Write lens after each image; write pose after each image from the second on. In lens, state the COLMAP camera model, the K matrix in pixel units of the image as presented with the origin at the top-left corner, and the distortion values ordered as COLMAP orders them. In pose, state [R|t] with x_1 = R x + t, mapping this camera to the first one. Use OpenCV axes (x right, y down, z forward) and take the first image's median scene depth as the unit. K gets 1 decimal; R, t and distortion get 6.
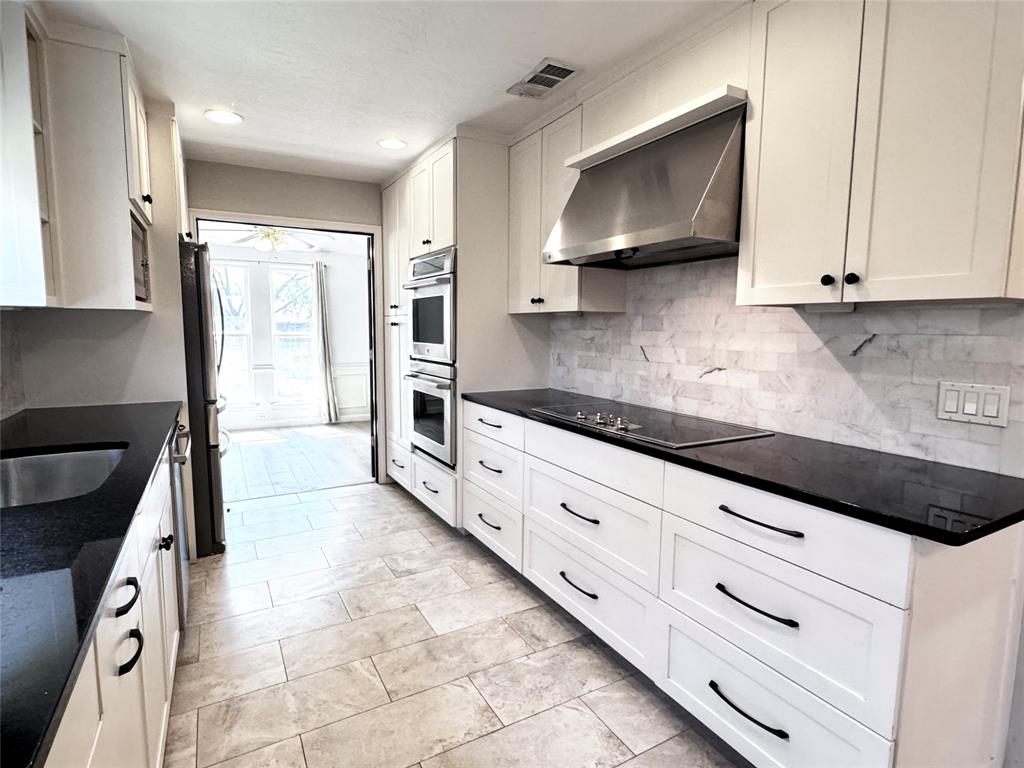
lens RADIAL K [[531.7, 0, 506.9], [0, 531.7, 384.8], [0, 0, 1]] dist [0.000960, -0.000472]
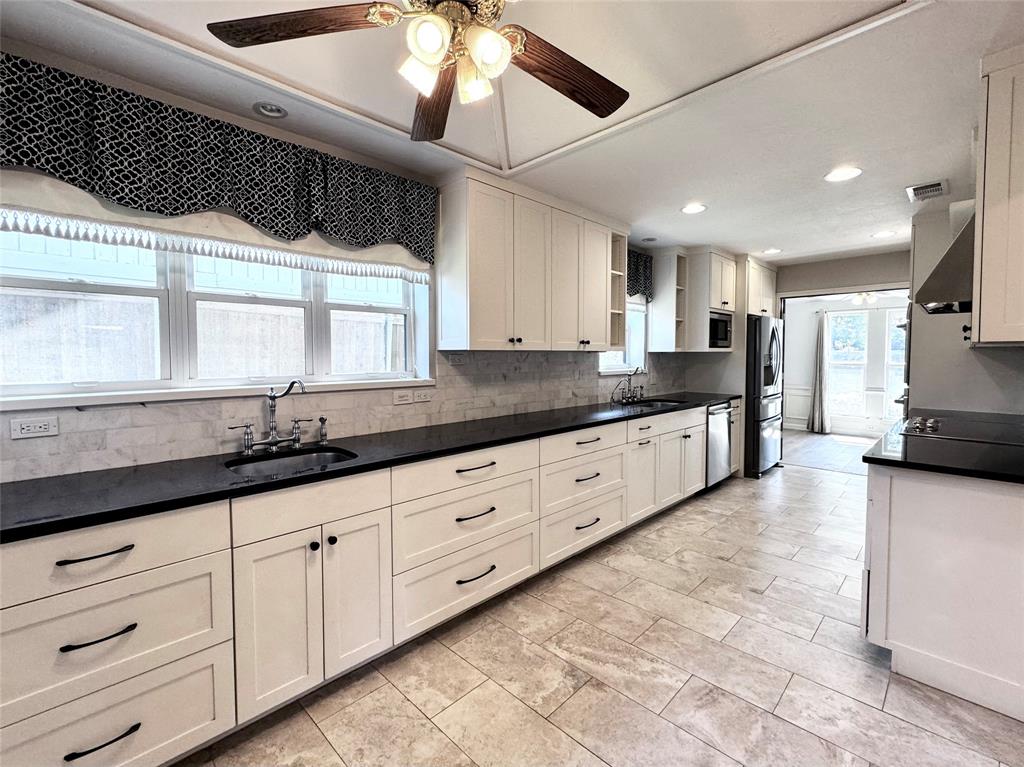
lens RADIAL K [[458.7, 0, 517.6], [0, 458.7, 373.5], [0, 0, 1]] dist [0.000696, 0.000060]
pose [[0.285616, 0.031160, -0.957838, 0.927268], [-0.102874, 0.994693, 0.001683, 0.038614], [0.952807, 0.098056, 0.287305, -0.371618]]
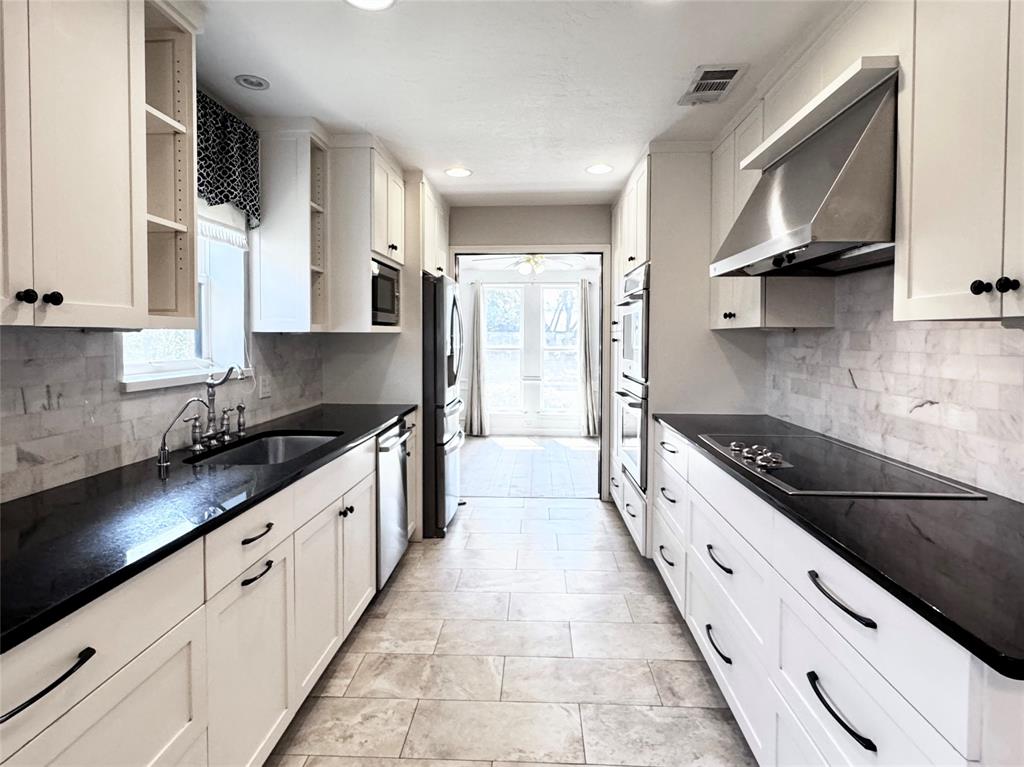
lens RADIAL K [[562.6, 0, 509.8], [0, 562.6, 354.1], [0, 0, 1]] dist [0.001516, 0.000274]
pose [[0.848233, 0.010302, -0.529523, 0.287091], [-0.053475, 0.996367, -0.066276, -0.011903], [0.526916, 0.084533, 0.845703, 0.006582]]
